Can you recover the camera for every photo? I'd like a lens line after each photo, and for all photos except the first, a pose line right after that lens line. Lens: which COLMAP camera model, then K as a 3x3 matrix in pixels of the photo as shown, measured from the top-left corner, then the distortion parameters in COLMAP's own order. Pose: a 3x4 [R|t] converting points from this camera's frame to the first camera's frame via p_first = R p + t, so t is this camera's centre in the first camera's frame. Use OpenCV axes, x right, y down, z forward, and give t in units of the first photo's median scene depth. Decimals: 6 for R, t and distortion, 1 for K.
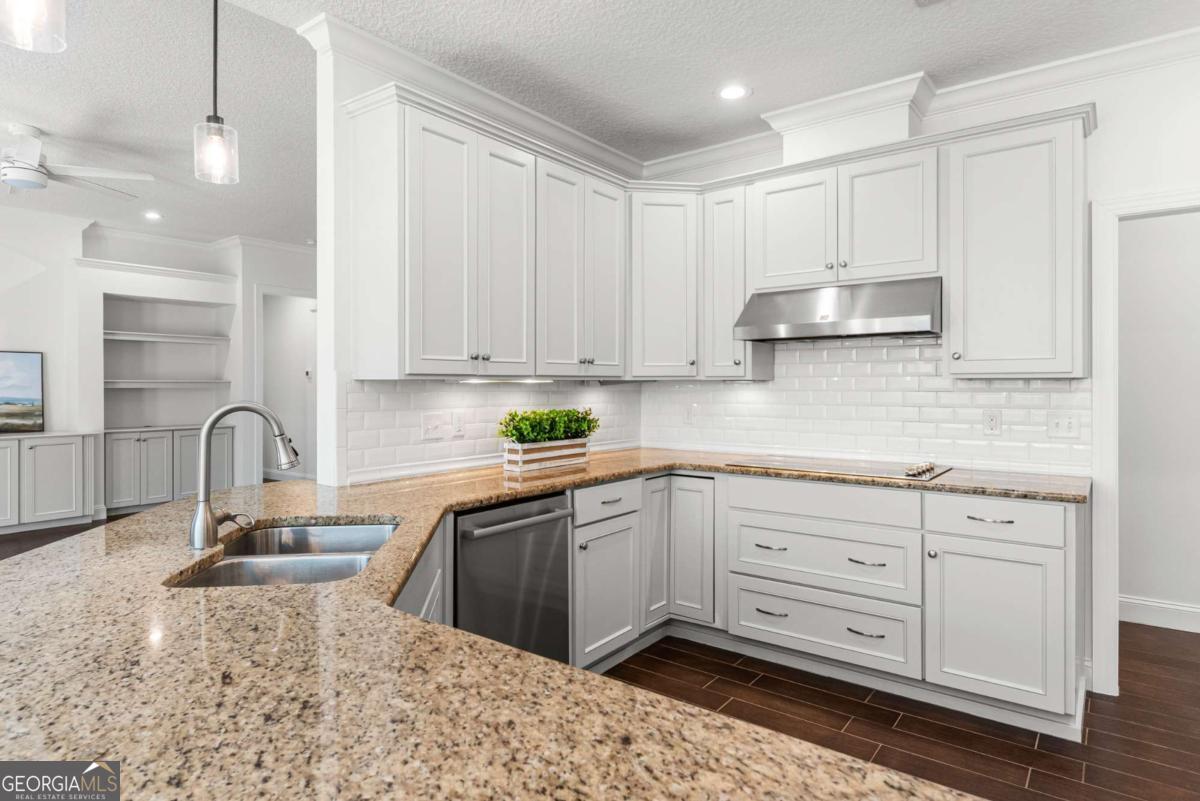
lens RADIAL K [[665.0, 0, 601.1], [0, 665.0, 387.0], [0, 0, 1]] dist [0.010229, -0.019281]
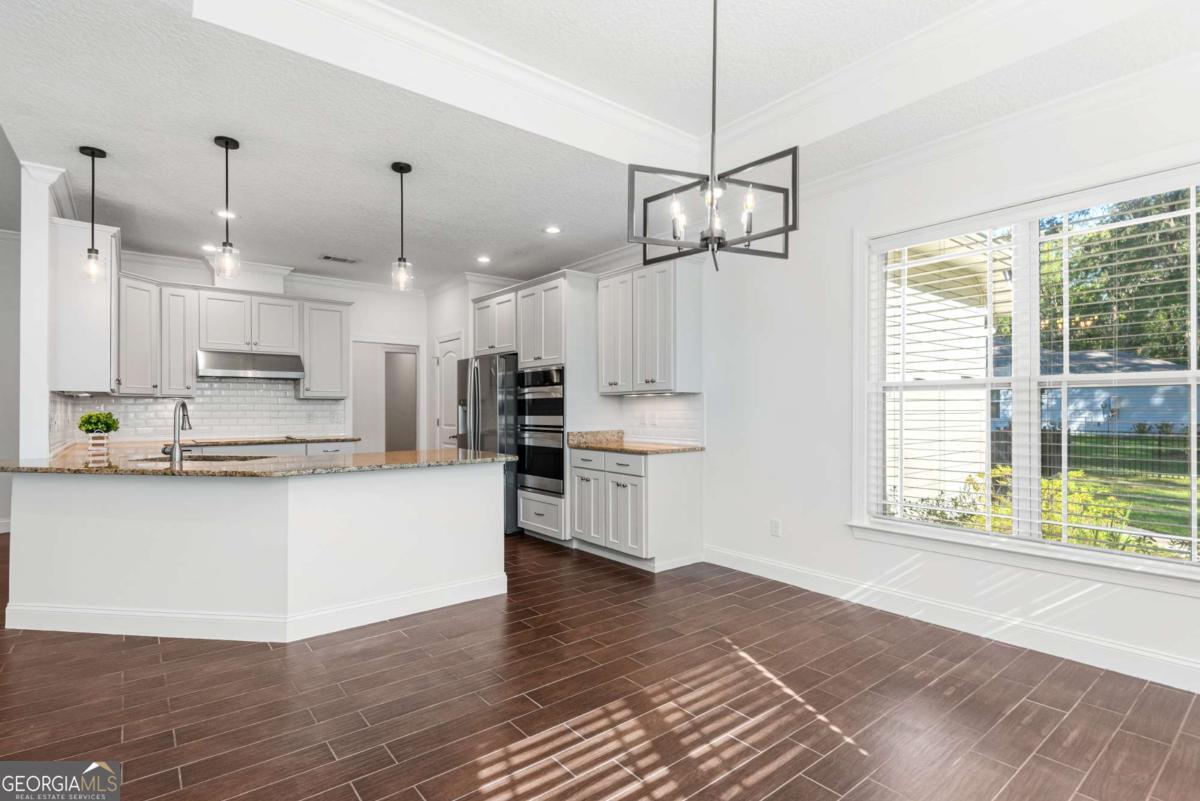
lens RADIAL K [[583.4, 0, 595.6], [0, 583.4, 406.1], [0, 0, 1]] dist [0.001195, 0.000306]
pose [[0.237302, 0.010213, 0.971382, -1.242424], [-0.000212, 0.999945, -0.010462, 0.035317], [-0.971436, 0.002277, 0.237291, -0.515705]]
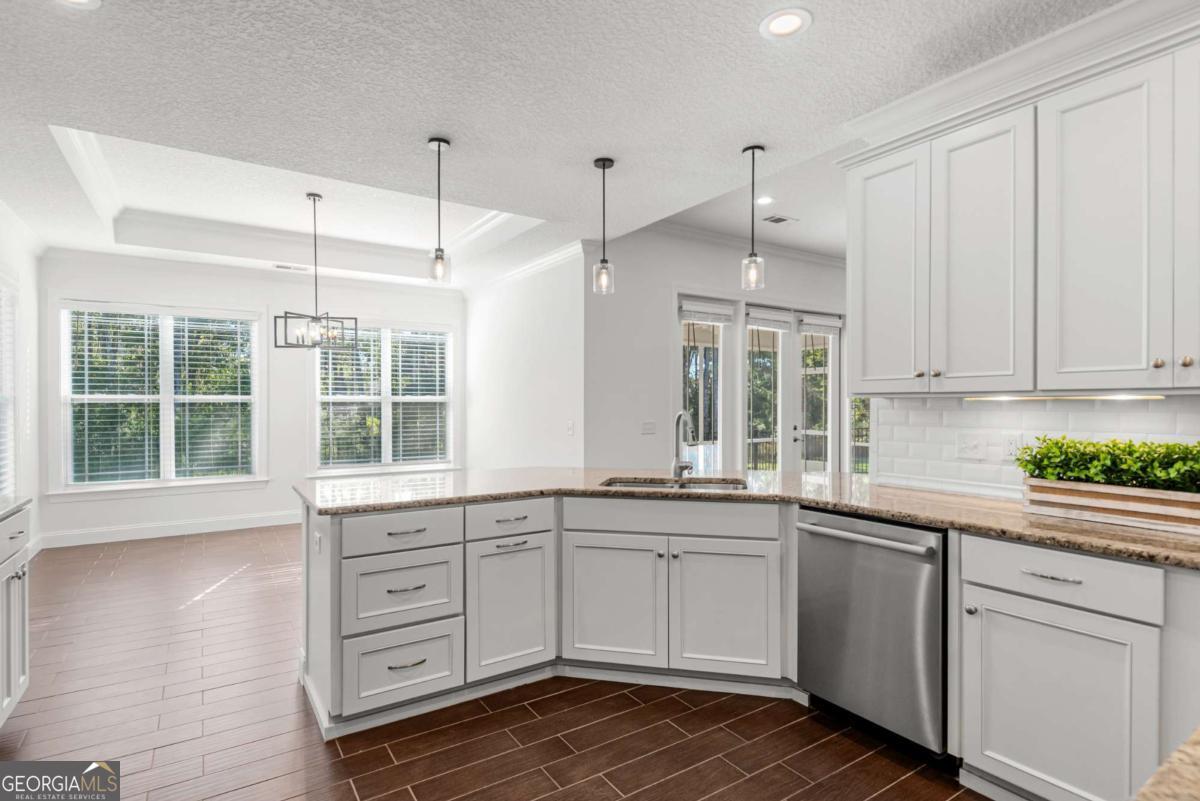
lens RADIAL K [[593.7, 0, 597.3], [0, 593.7, 407.2], [0, 0, 1]] dist [0.014558, 0.000048]
pose [[-0.319734, 0.008457, -0.947470, 0.716156], [0.000693, 0.999962, 0.008692, -0.004431], [0.947507, 0.002122, -0.319728, 0.744317]]
